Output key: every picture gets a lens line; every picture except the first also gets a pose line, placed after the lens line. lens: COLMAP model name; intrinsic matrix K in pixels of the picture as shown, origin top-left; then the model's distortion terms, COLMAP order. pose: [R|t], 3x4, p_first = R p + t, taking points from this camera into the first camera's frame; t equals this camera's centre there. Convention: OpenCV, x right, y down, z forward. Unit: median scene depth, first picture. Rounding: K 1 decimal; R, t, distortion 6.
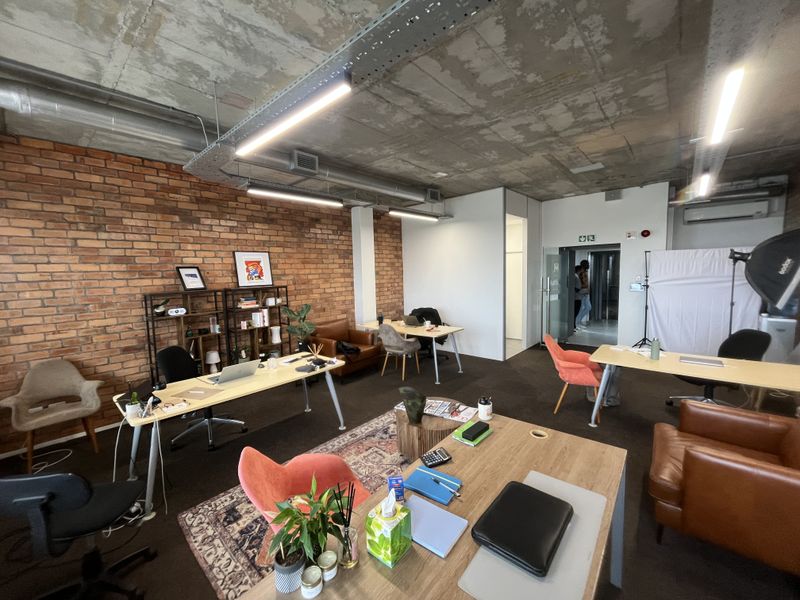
lens RADIAL K [[323.5, 0, 396.7], [0, 323.5, 298.8], [0, 0, 1]] dist [-0.004241, -0.000088]
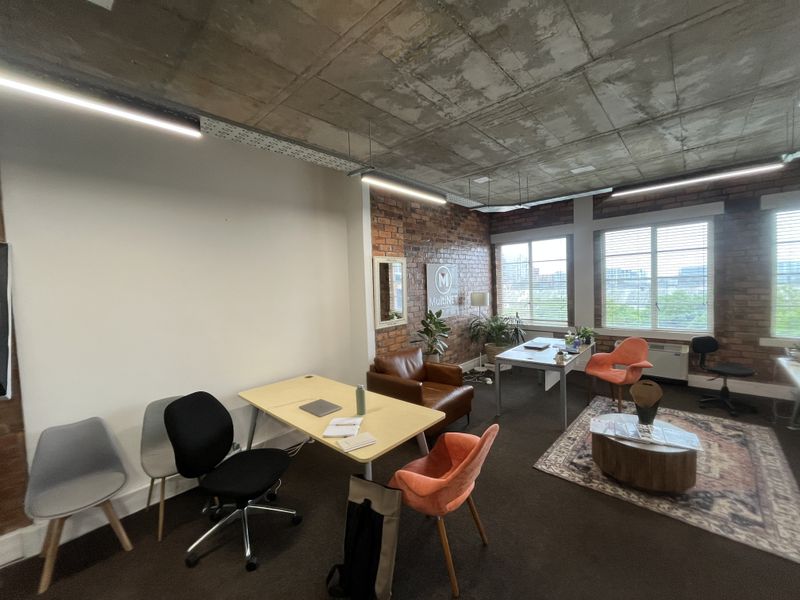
lens RADIAL K [[323.5, 0, 396.7], [0, 323.5, 299.7], [0, 0, 1]] dist [-0.004241, -0.000088]
pose [[-0.997337, 0.065757, 0.031540, 0.424479], [0.069384, 0.988738, 0.132602, -0.103624], [-0.022465, 0.134438, -0.990667, 1.063805]]
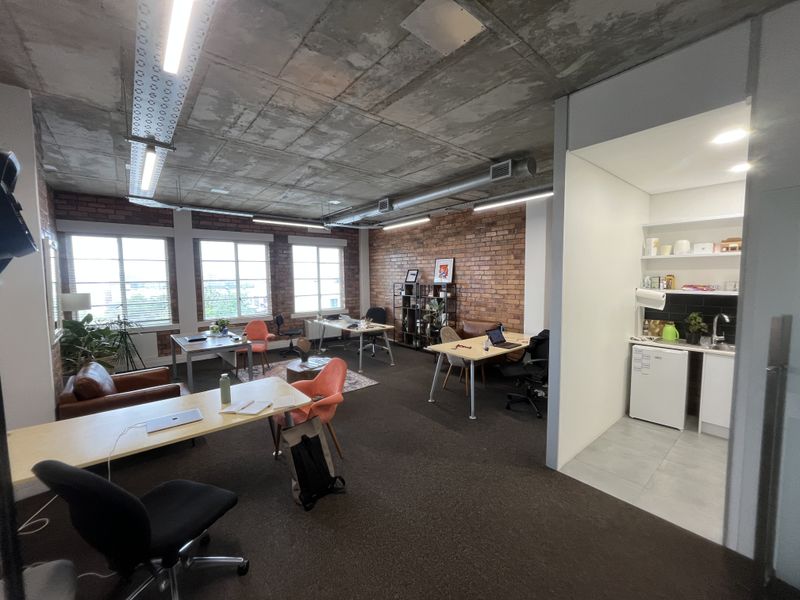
lens RADIAL K [[323.5, 0, 397.8], [0, 323.5, 299.3], [0, 0, 1]] dist [-0.004241, -0.000088]
pose [[-0.150684, 0.102606, -0.983243, 0.916219], [-0.070126, 0.990984, 0.114161, -0.105867], [0.986092, 0.086153, -0.142130, 0.929666]]
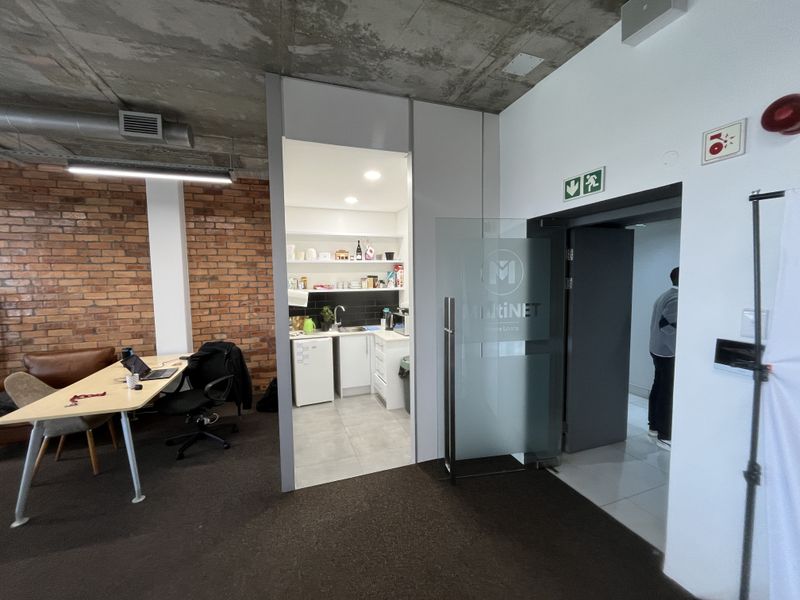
lens RADIAL K [[323.5, 0, 397.6], [0, 323.5, 299.6], [0, 0, 1]] dist [-0.004241, -0.000088]
pose [[0.878621, 0.049370, -0.474961, 0.732355], [-0.052387, 0.998603, 0.006889, -0.078243], [0.474638, 0.018829, 0.879980, 0.780191]]
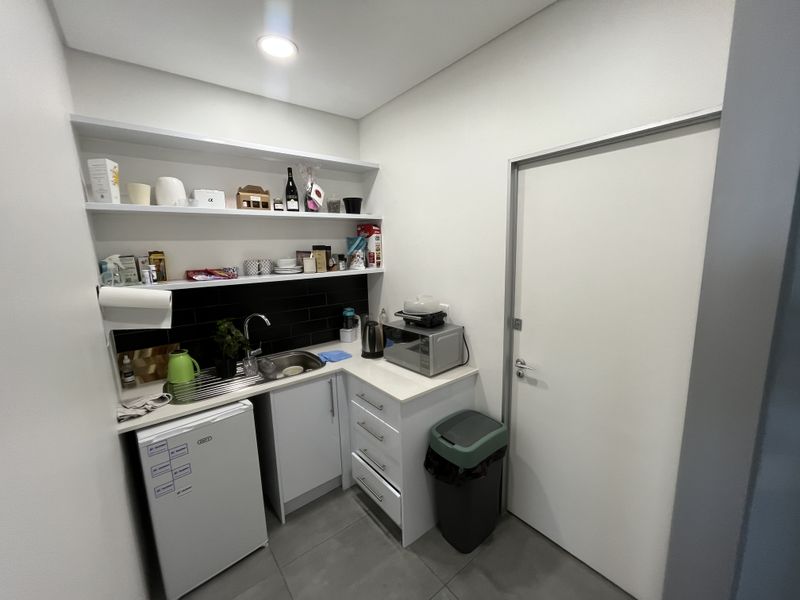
lens RADIAL K [[323.5, 0, 395.4], [0, 323.5, 300.5], [0, 0, 1]] dist [-0.004241, -0.000088]
pose [[0.986308, 0.030356, -0.162093, 0.398156], [-0.016102, 0.995943, 0.088535, -0.102103], [0.164123, -0.084713, 0.982796, 1.131308]]
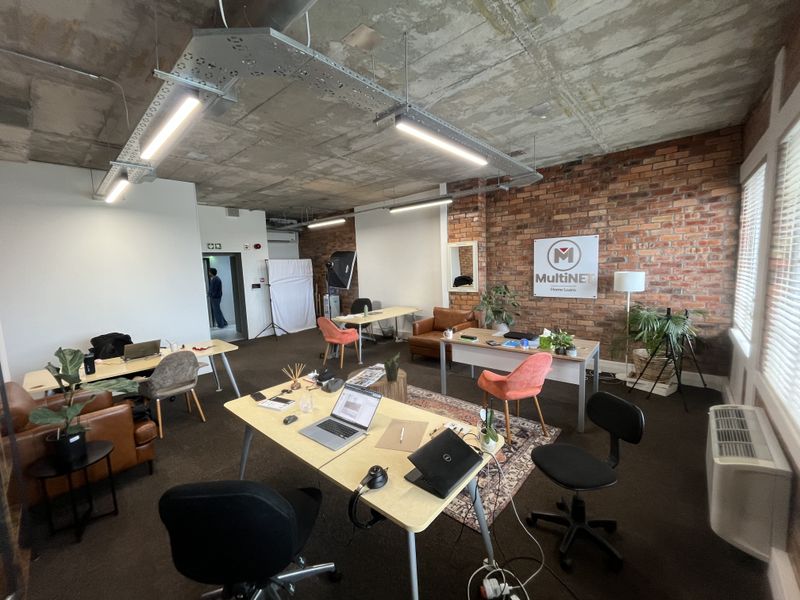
lens RADIAL K [[323.5, 0, 397.1], [0, 323.5, 298.5], [0, 0, 1]] dist [-0.004241, -0.000088]
pose [[-0.004527, -0.079640, 0.996813, -0.657189], [0.123605, 0.989135, 0.079588, -0.026920], [-0.992321, 0.123572, 0.005366, 0.499203]]
